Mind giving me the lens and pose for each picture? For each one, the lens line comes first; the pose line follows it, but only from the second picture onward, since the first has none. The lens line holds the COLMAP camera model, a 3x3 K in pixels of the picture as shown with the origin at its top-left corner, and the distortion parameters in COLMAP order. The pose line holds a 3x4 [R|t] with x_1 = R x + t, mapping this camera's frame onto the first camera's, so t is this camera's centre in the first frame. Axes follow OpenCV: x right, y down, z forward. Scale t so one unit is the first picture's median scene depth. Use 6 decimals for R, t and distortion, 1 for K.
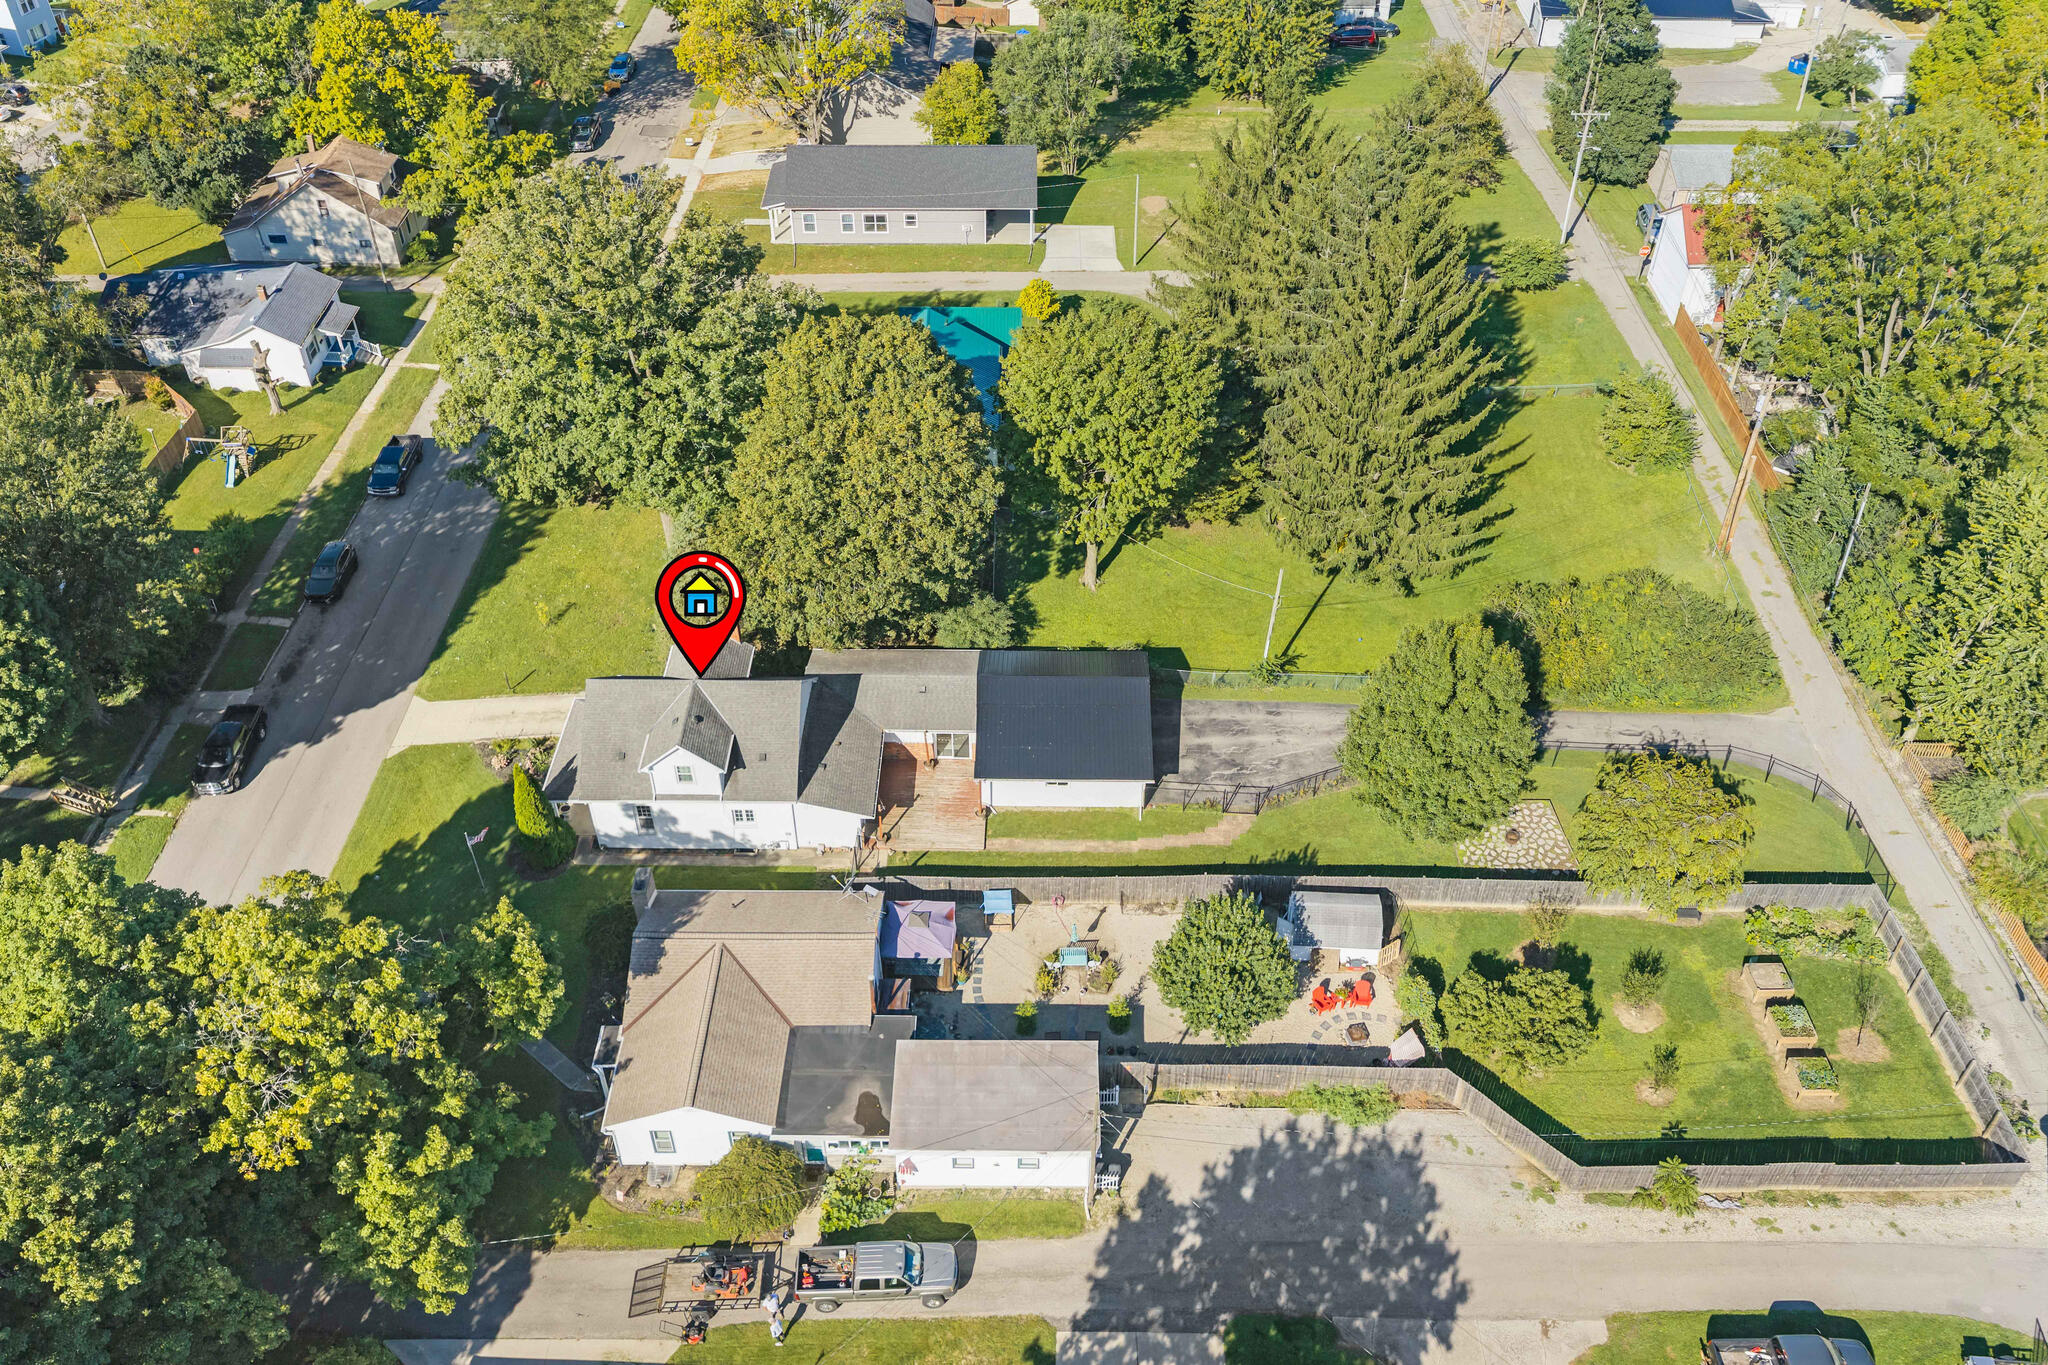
lens RADIAL K [[1671.1, 0, 1024.0], [0, 1671.1, 682.5], [0, 0, 1]] dist [0.002294, -0.010141]
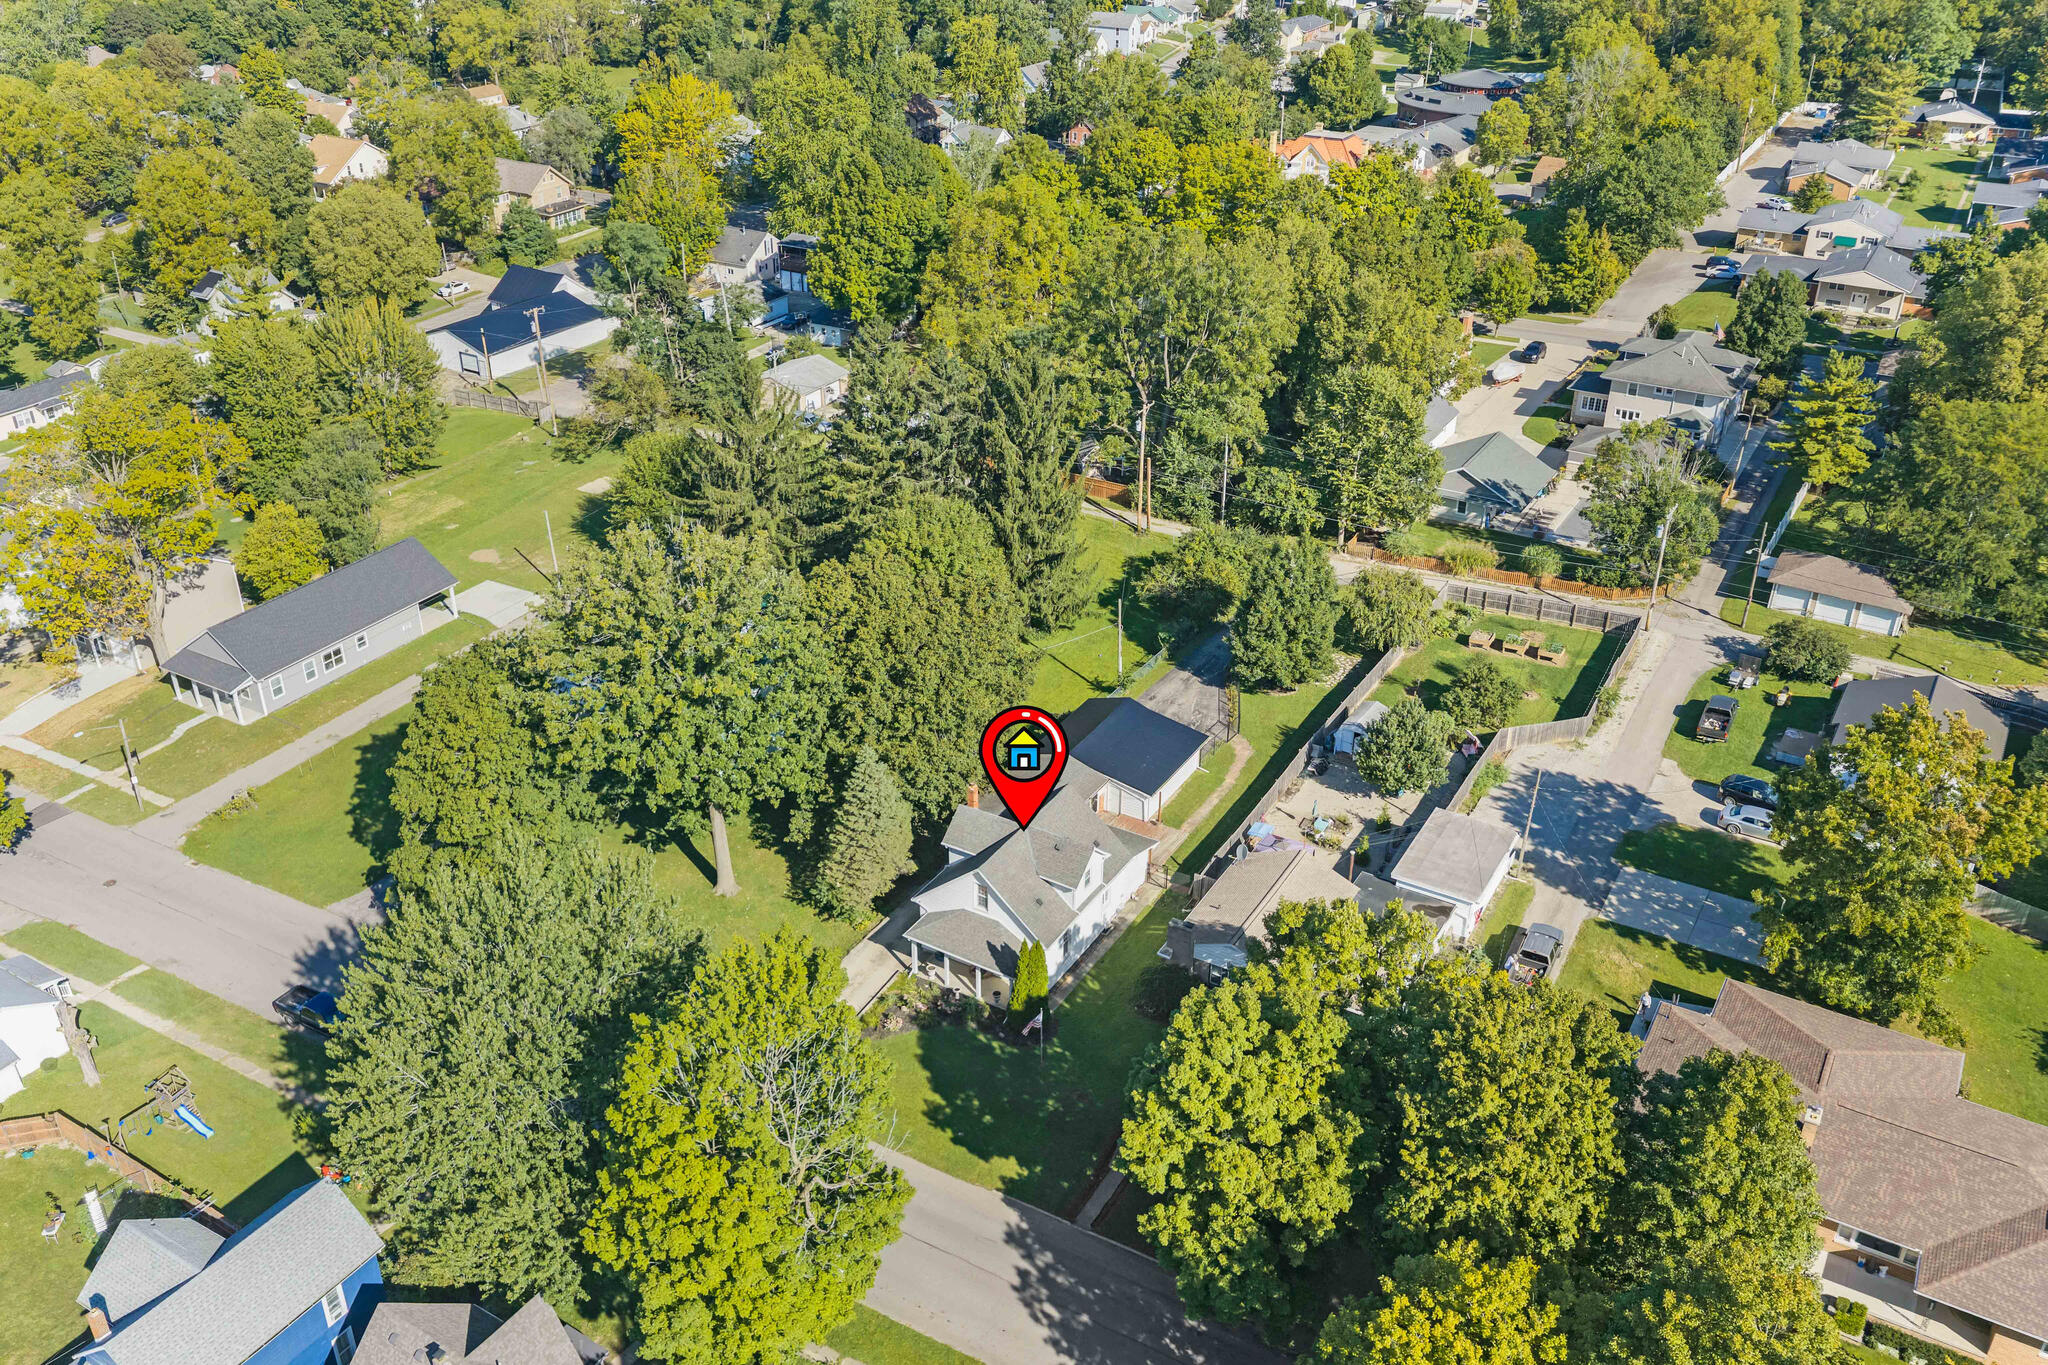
lens RADIAL K [[1671.1, 0, 1024.0], [0, 1671.1, 682.5], [0, 0, 1]] dist [0.002294, -0.010141]
pose [[0.509105, -0.420791, 0.750831, -0.848127], [0.572853, 0.816724, 0.069294, -0.135060], [-0.642380, 0.394837, 0.656850, 0.138363]]
